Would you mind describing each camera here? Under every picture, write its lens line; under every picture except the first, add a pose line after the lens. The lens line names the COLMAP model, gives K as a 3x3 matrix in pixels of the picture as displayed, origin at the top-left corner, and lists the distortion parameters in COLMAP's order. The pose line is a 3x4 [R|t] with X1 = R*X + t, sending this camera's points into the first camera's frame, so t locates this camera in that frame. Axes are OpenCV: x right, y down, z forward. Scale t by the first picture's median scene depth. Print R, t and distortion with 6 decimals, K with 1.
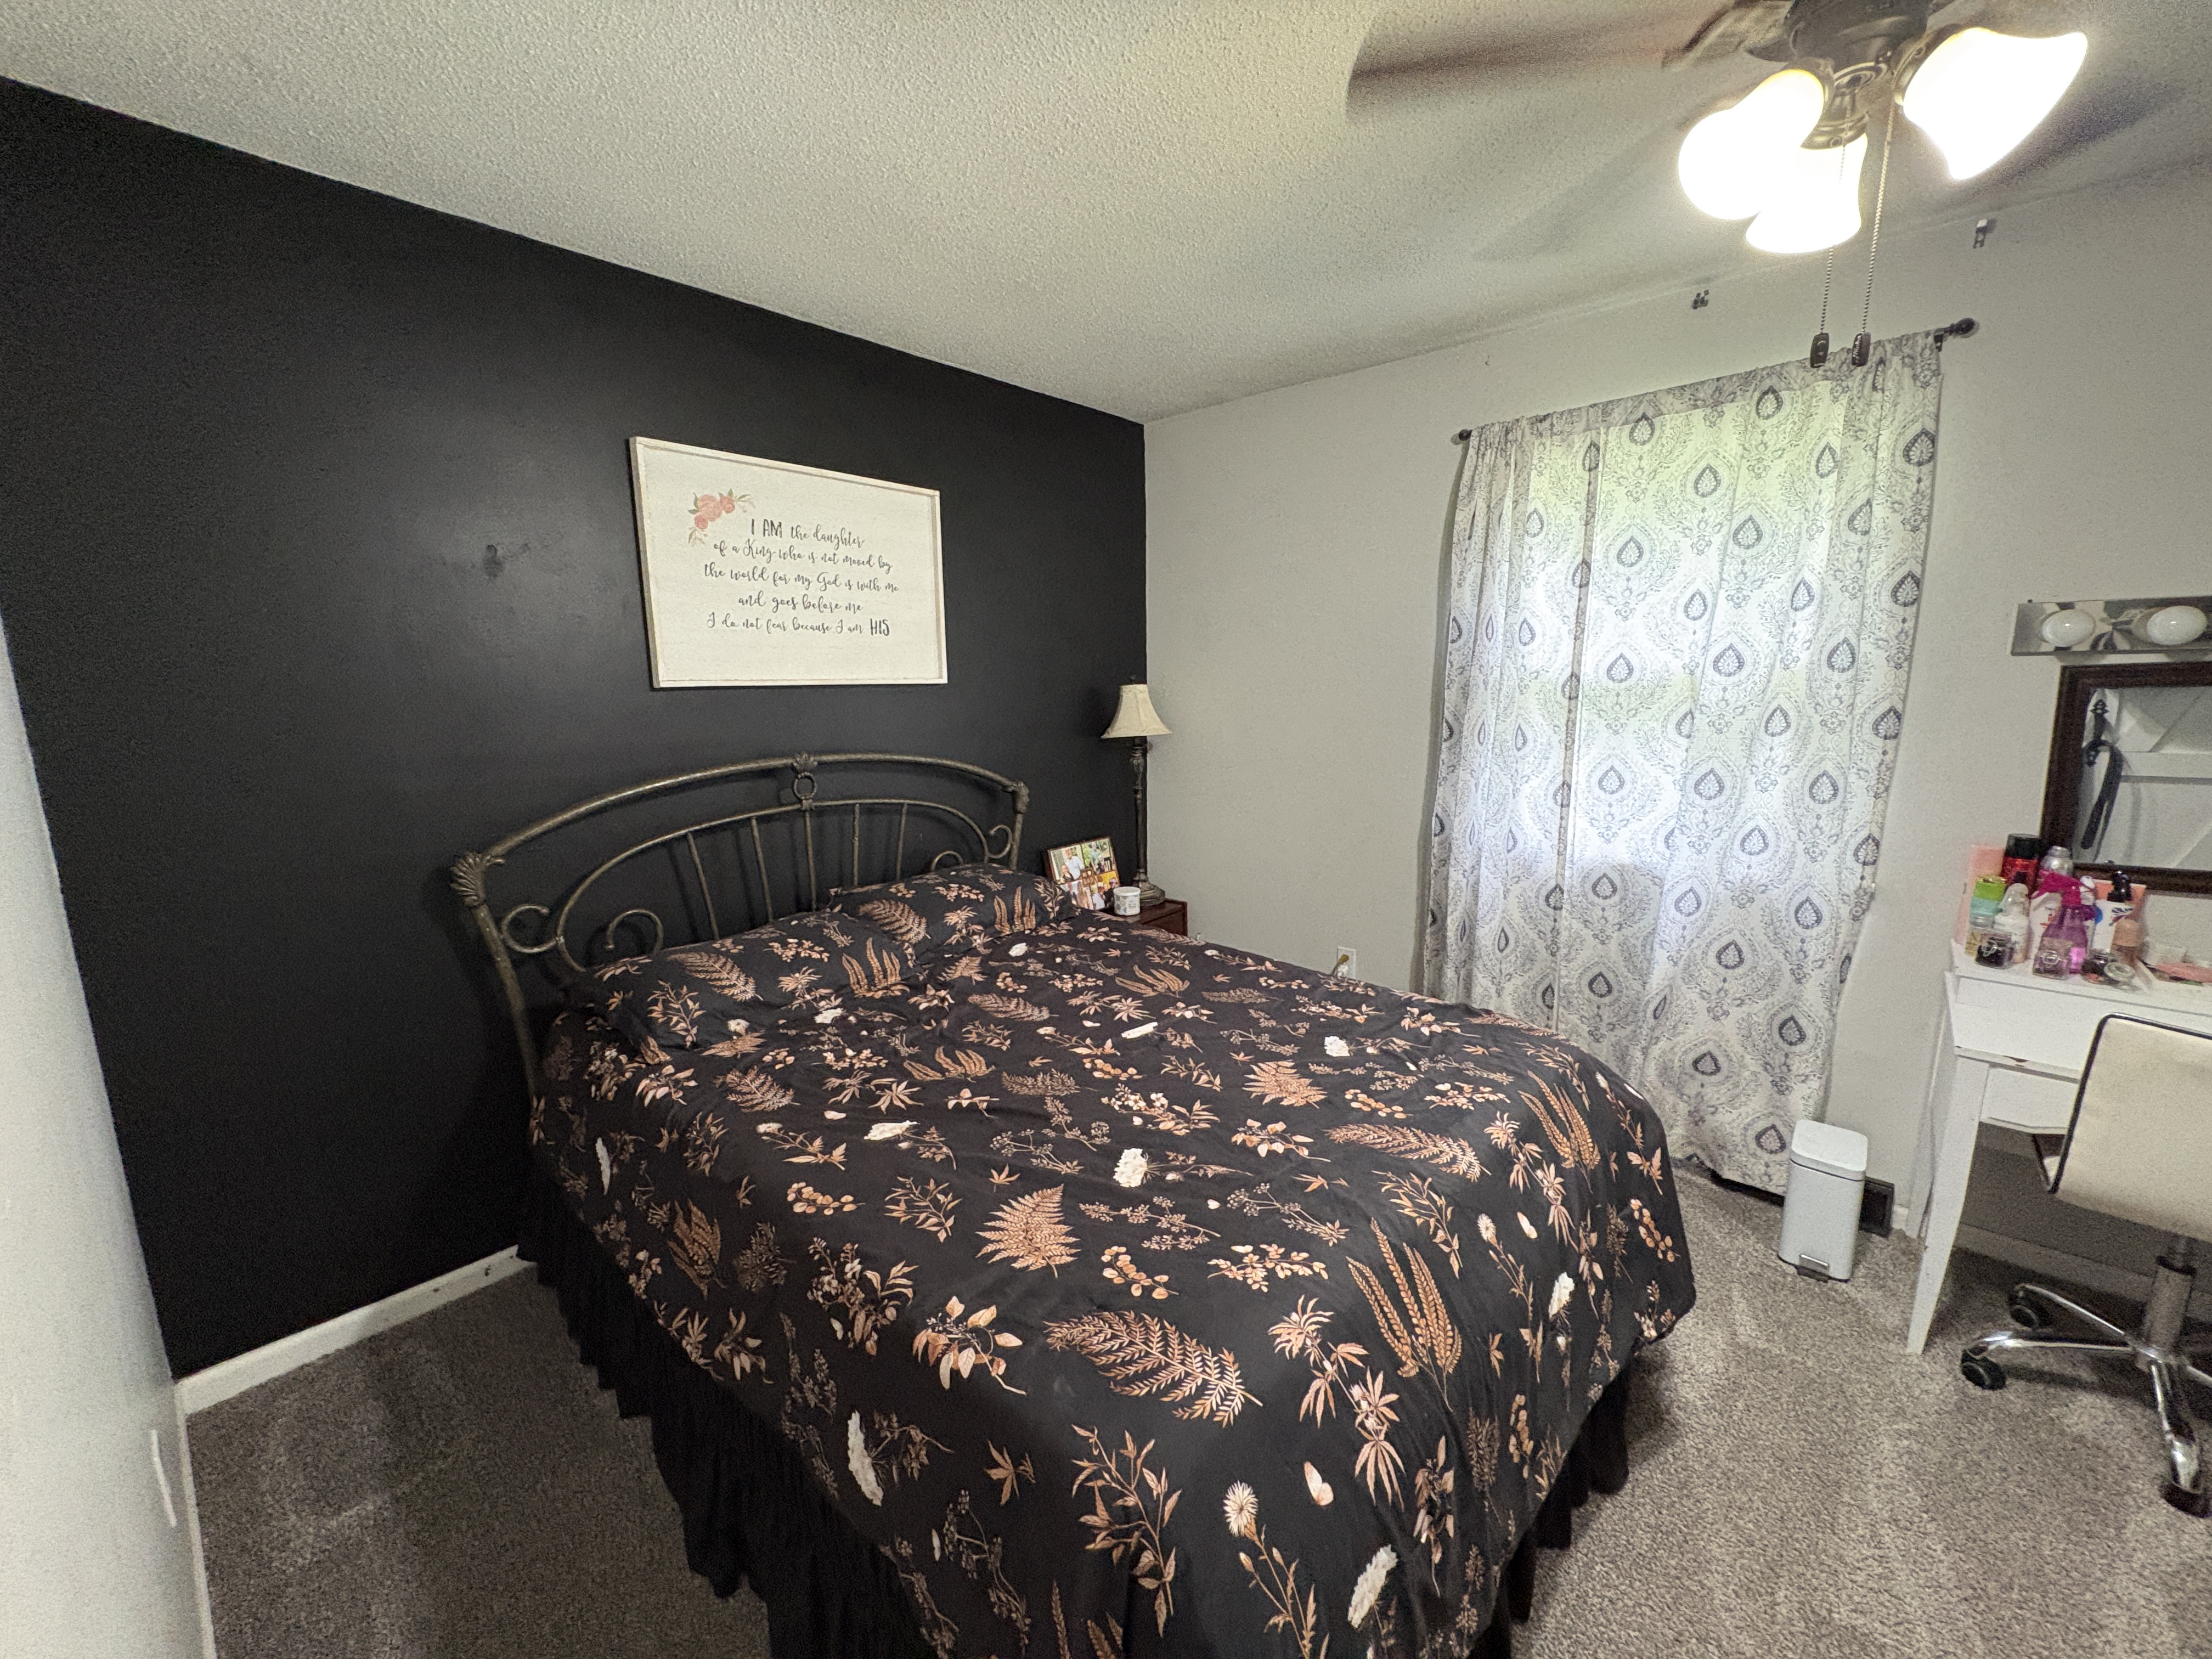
lens RADIAL K [[883.5, 0, 1106.2], [0, 883.5, 825.8], [0, 0, 1]] dist [-0.001772, 0.001232]
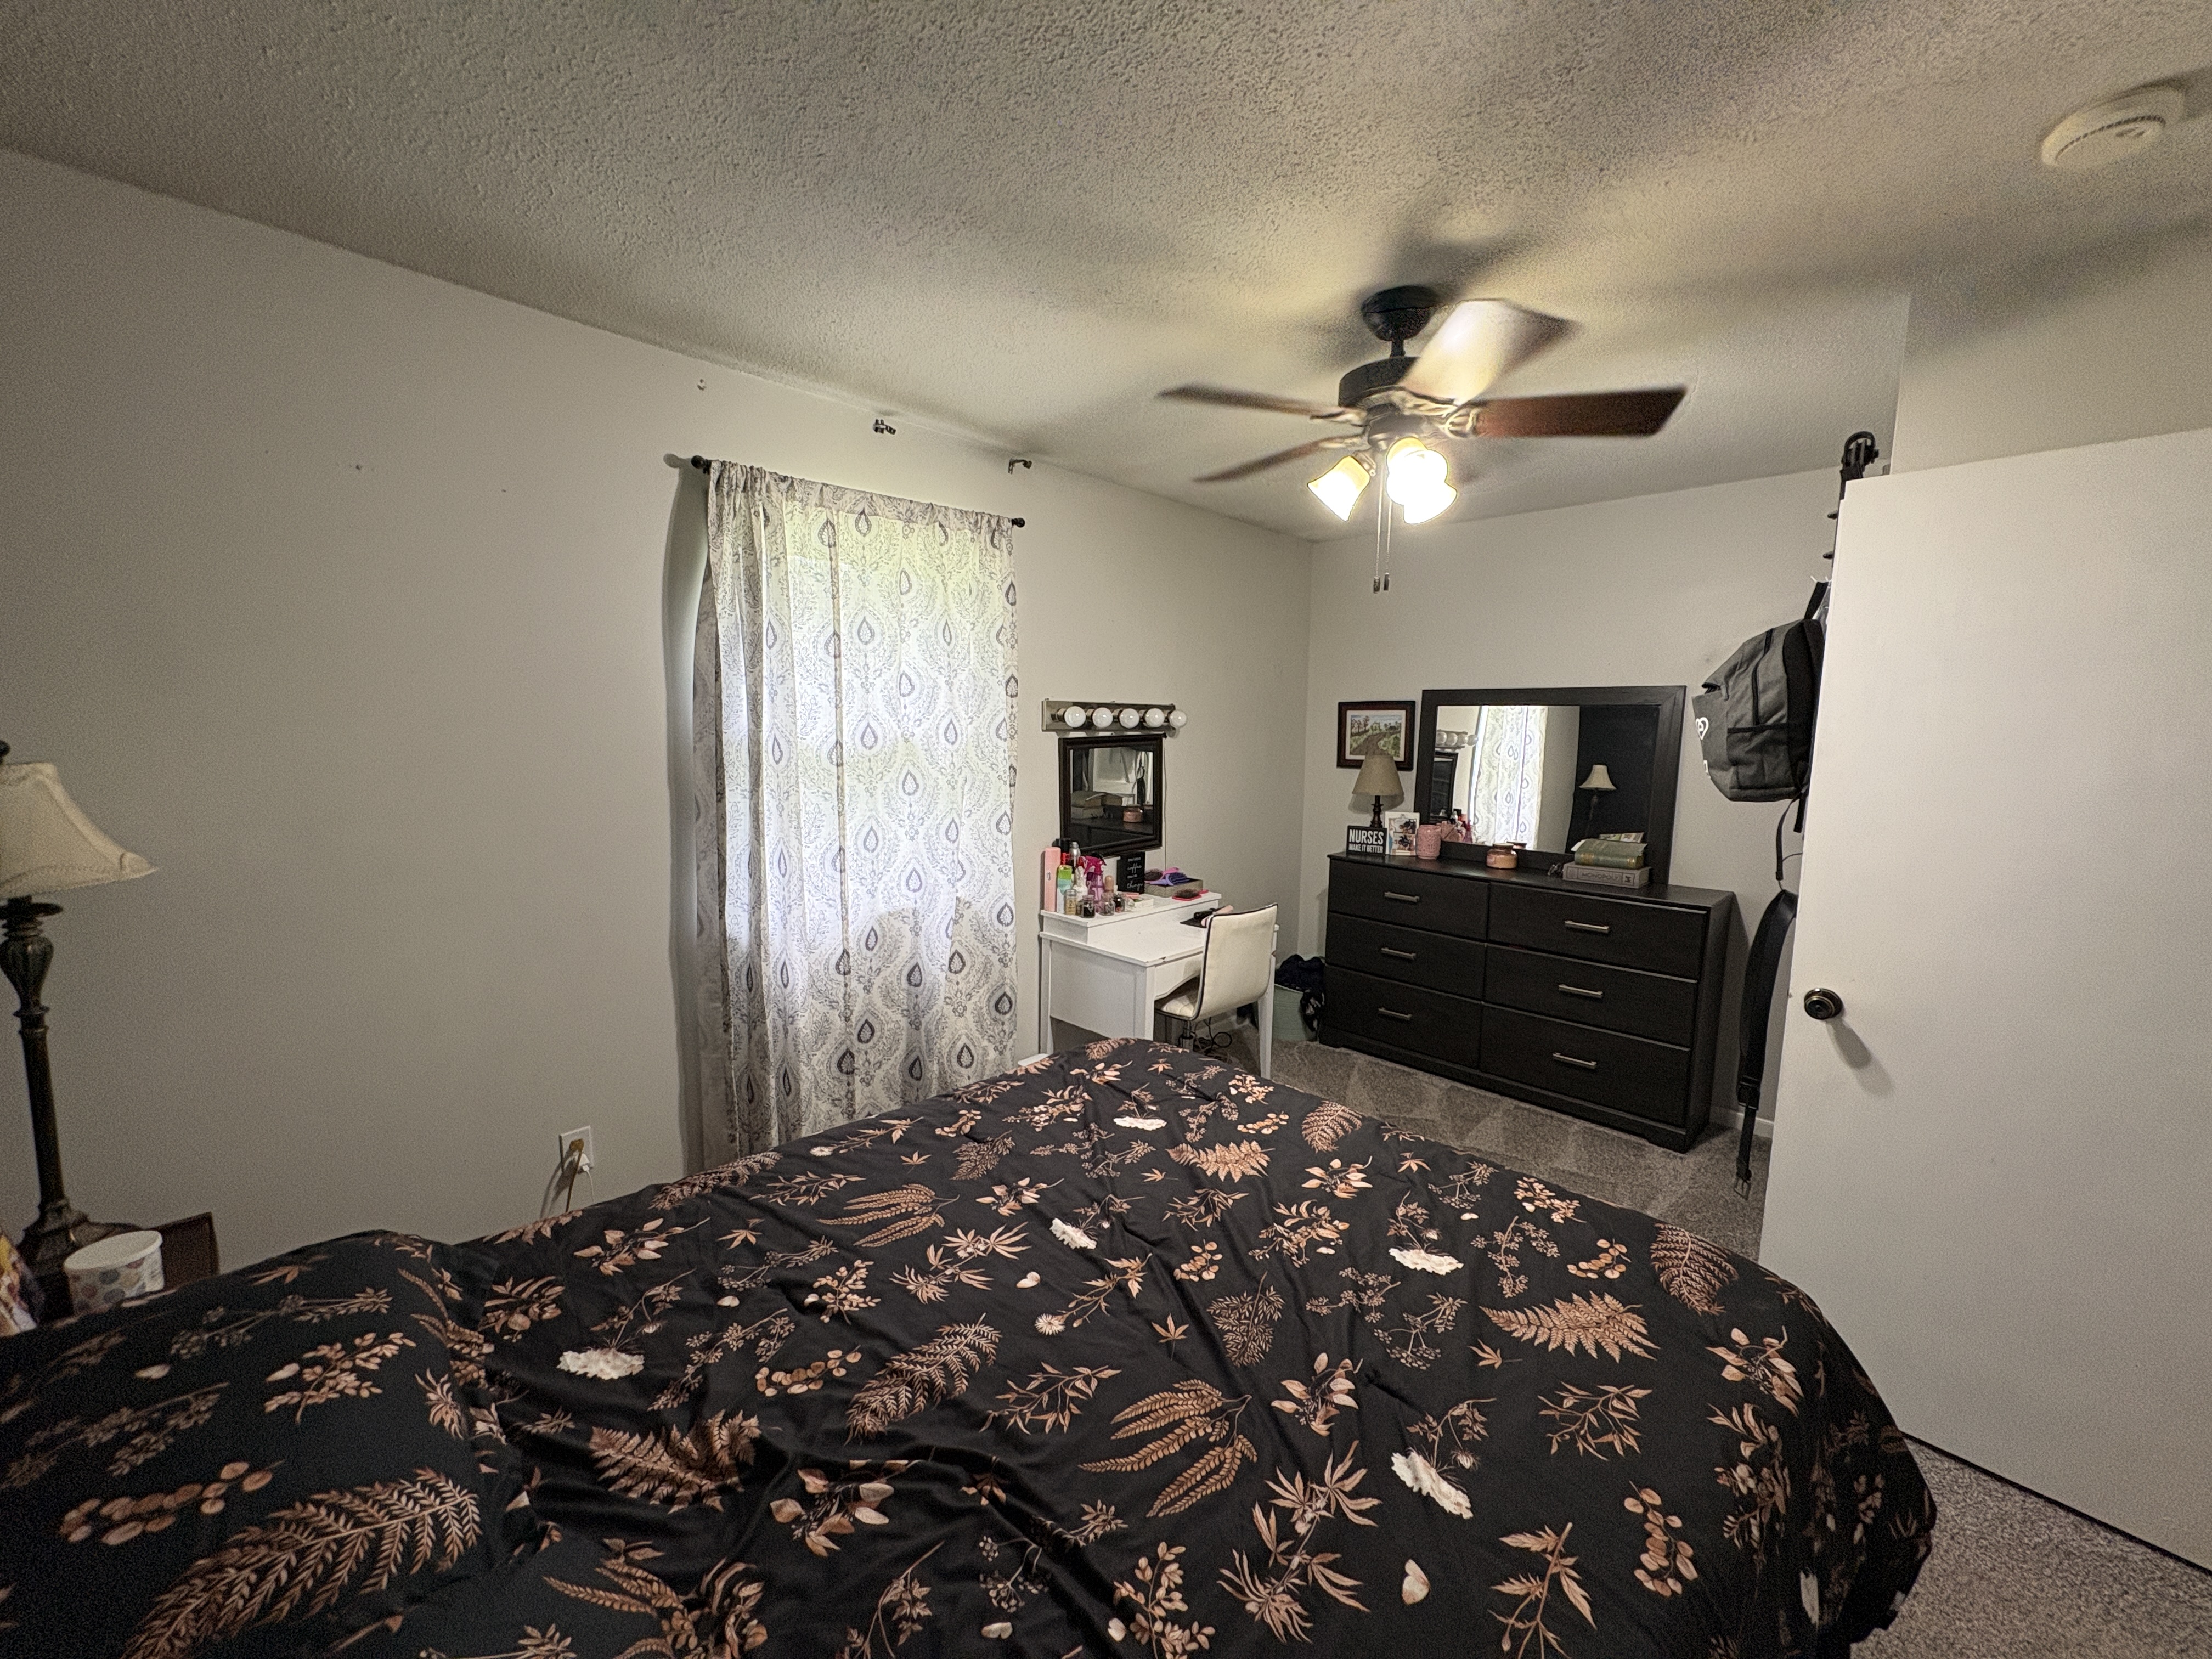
lens RADIAL K [[883.5, 0, 1100.2], [0, 883.5, 829.6], [0, 0, 1]] dist [-0.001772, 0.001232]
pose [[0.041574, -0.103696, 0.993740, -0.626298], [0.160724, 0.982341, 0.095783, -0.157110], [-0.986123, 0.155736, 0.057507, 0.851742]]
